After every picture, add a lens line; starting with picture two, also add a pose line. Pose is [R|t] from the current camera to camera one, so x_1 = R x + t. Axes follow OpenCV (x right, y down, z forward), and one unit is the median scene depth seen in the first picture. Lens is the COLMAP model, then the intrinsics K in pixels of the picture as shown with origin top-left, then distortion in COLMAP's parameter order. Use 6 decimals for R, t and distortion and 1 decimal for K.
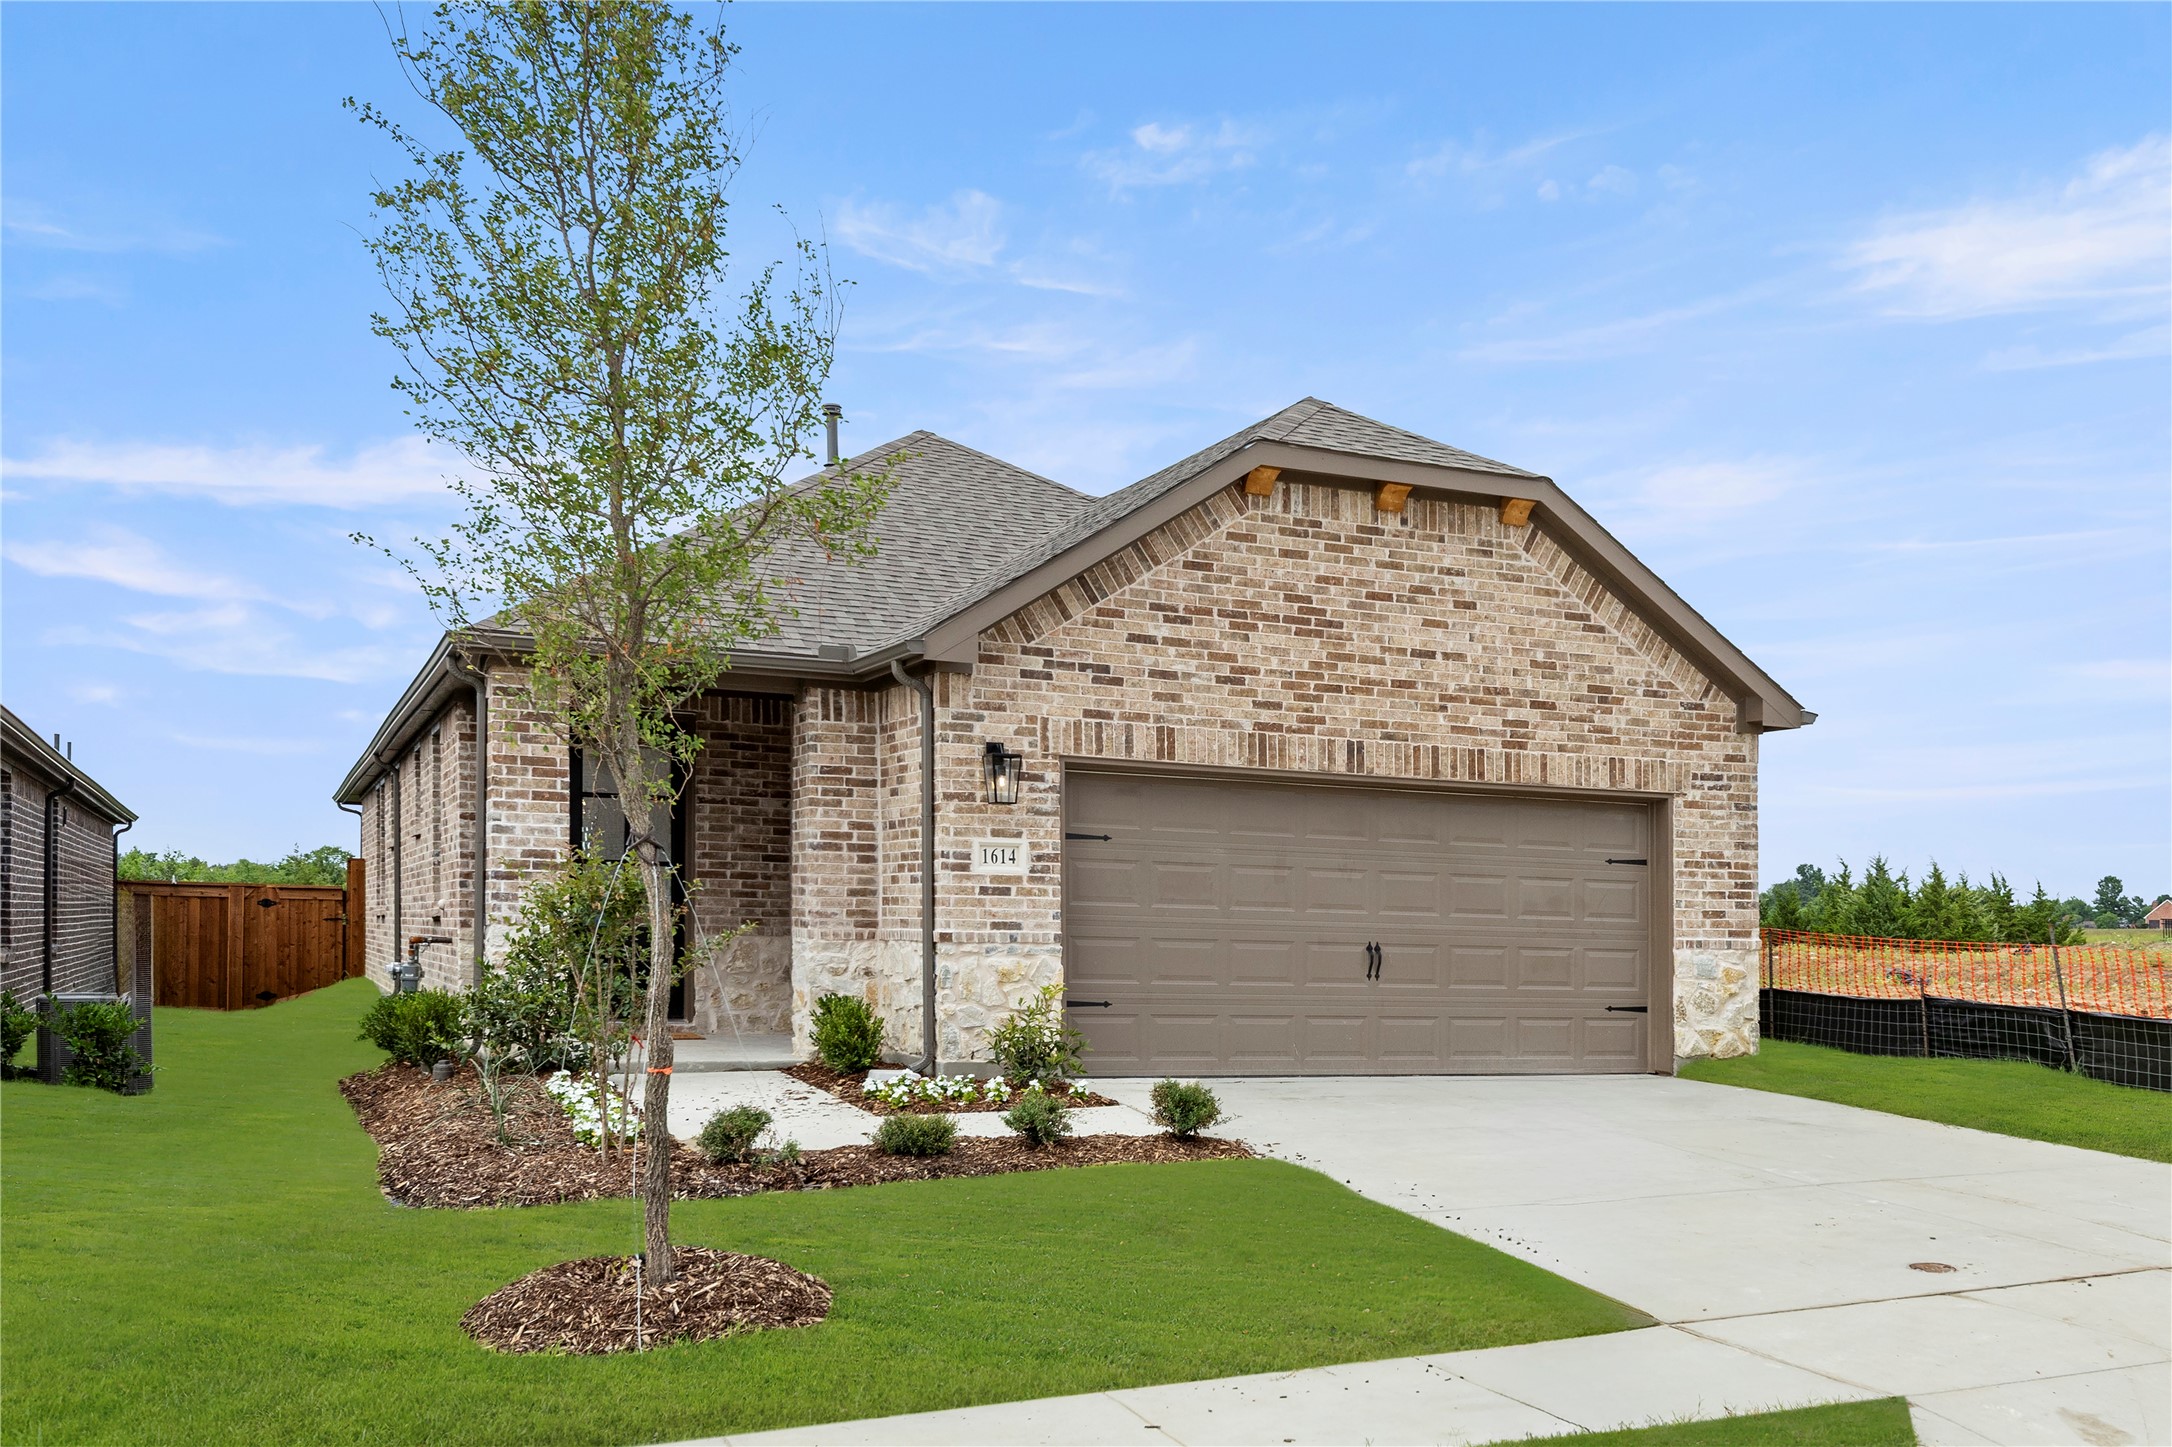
lens RADIAL K [[1466.5, 0, 1085.8], [0, 1466.5, 735.3], [0, 0, 1]] dist [0.004279, 0.001602]
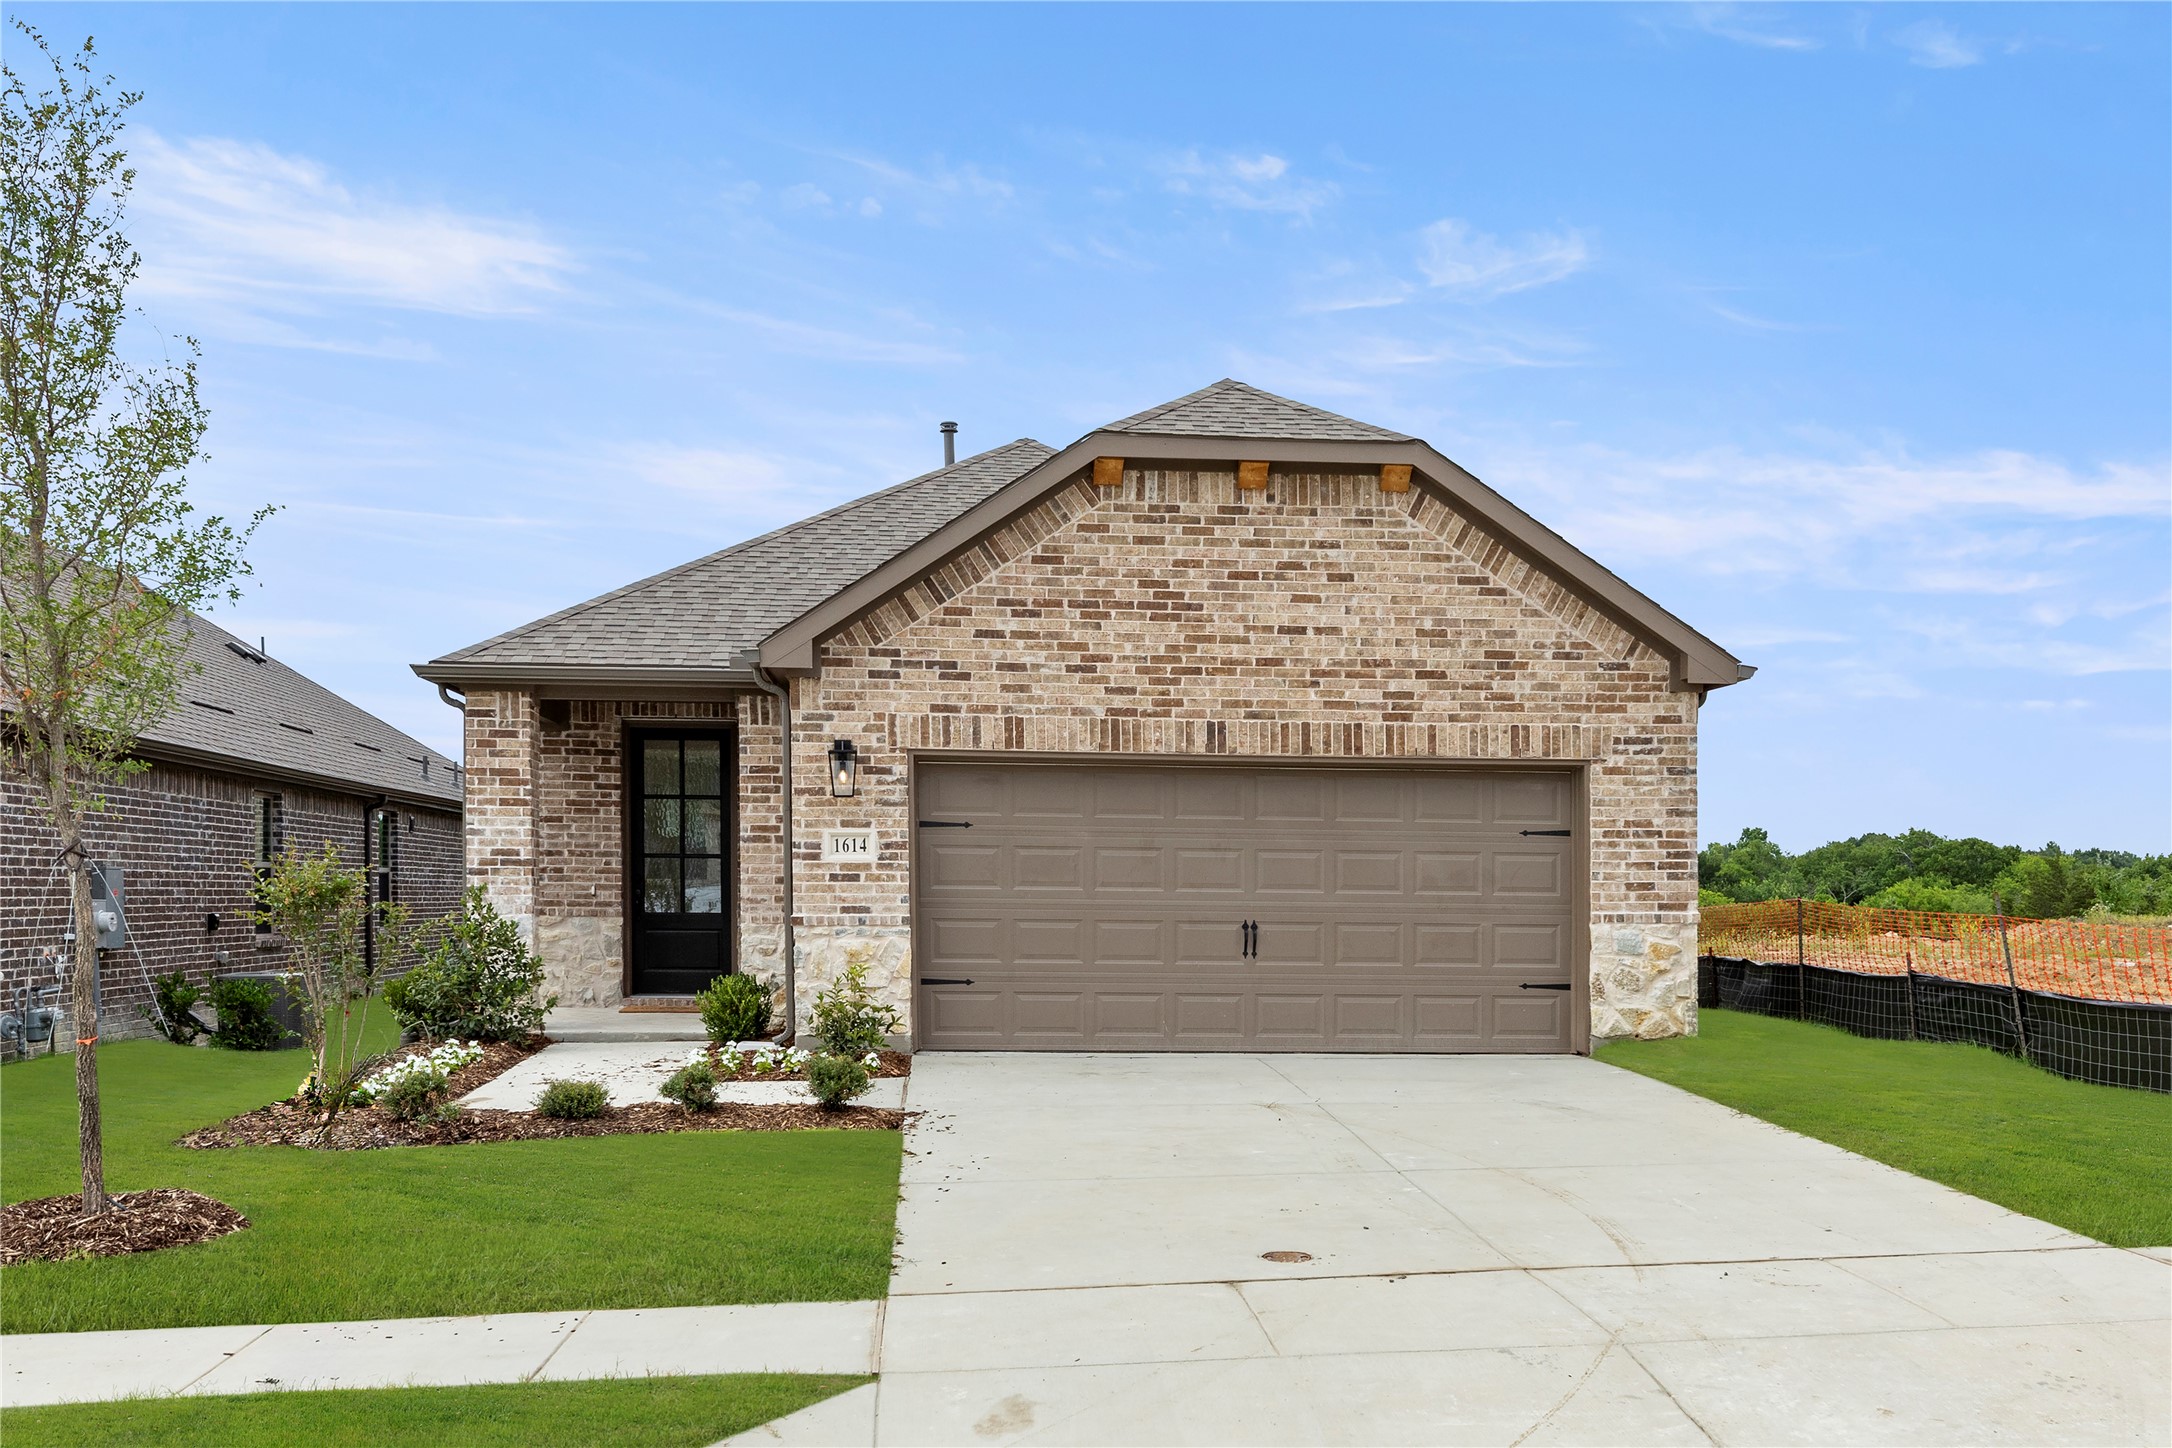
lens RADIAL K [[1417.2, 0, 1081.5], [0, 1417.2, 750.1], [0, 0, 1]] dist [0.003716, 0.002472]
pose [[0.966570, -0.041240, -0.253066, 0.338098], [0.046689, 0.998788, 0.015561, 0.004024], [0.252118, -0.026856, 0.967324, 0.034746]]
